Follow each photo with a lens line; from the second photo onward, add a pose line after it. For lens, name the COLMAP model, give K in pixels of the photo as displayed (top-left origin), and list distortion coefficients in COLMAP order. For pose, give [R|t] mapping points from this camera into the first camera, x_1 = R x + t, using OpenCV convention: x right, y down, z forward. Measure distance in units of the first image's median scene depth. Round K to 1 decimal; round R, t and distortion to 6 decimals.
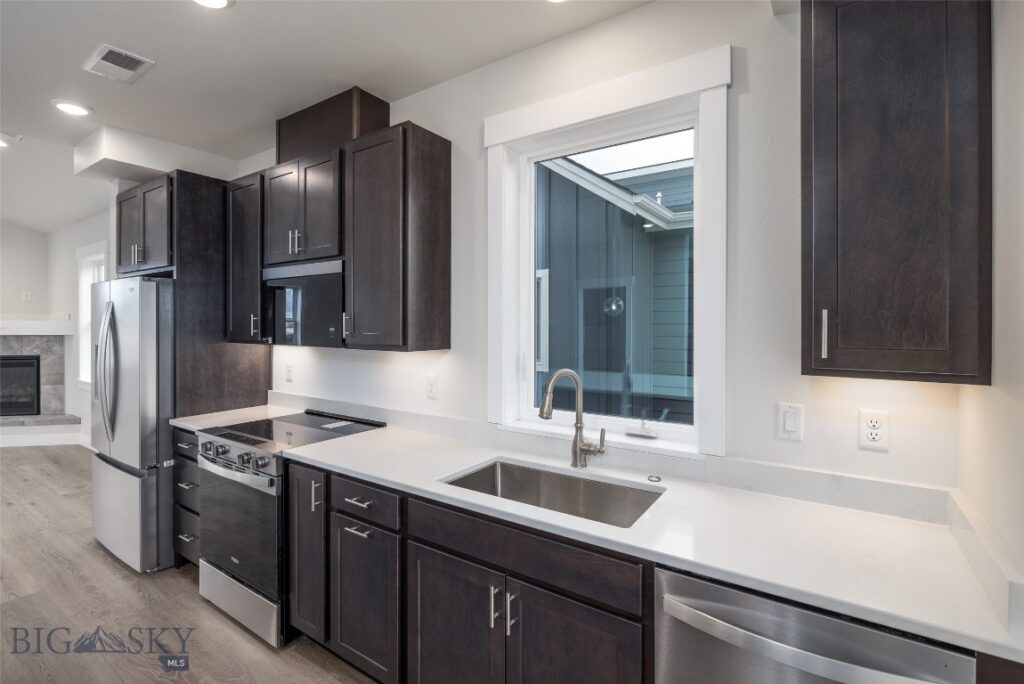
lens RADIAL K [[470.1, 0, 508.6], [0, 470.1, 324.2], [0, 0, 1]] dist [-0.005196, 0.000159]
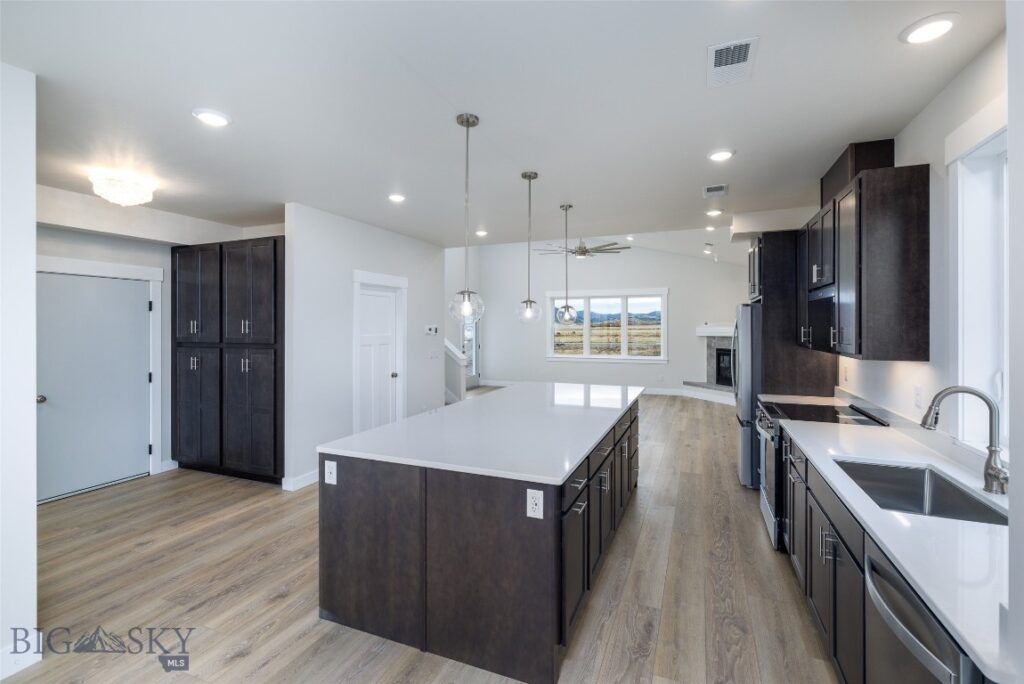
lens RADIAL K [[449.5, 0, 525.6], [0, 449.5, 326.1], [0, 0, 1]] dist [0.002581, 0.000267]
pose [[0.222194, -0.000172, -0.975002, 0.559699], [-0.000407, 1.000000, -0.000269, -0.022089], [0.975002, 0.000456, 0.222194, -0.086872]]
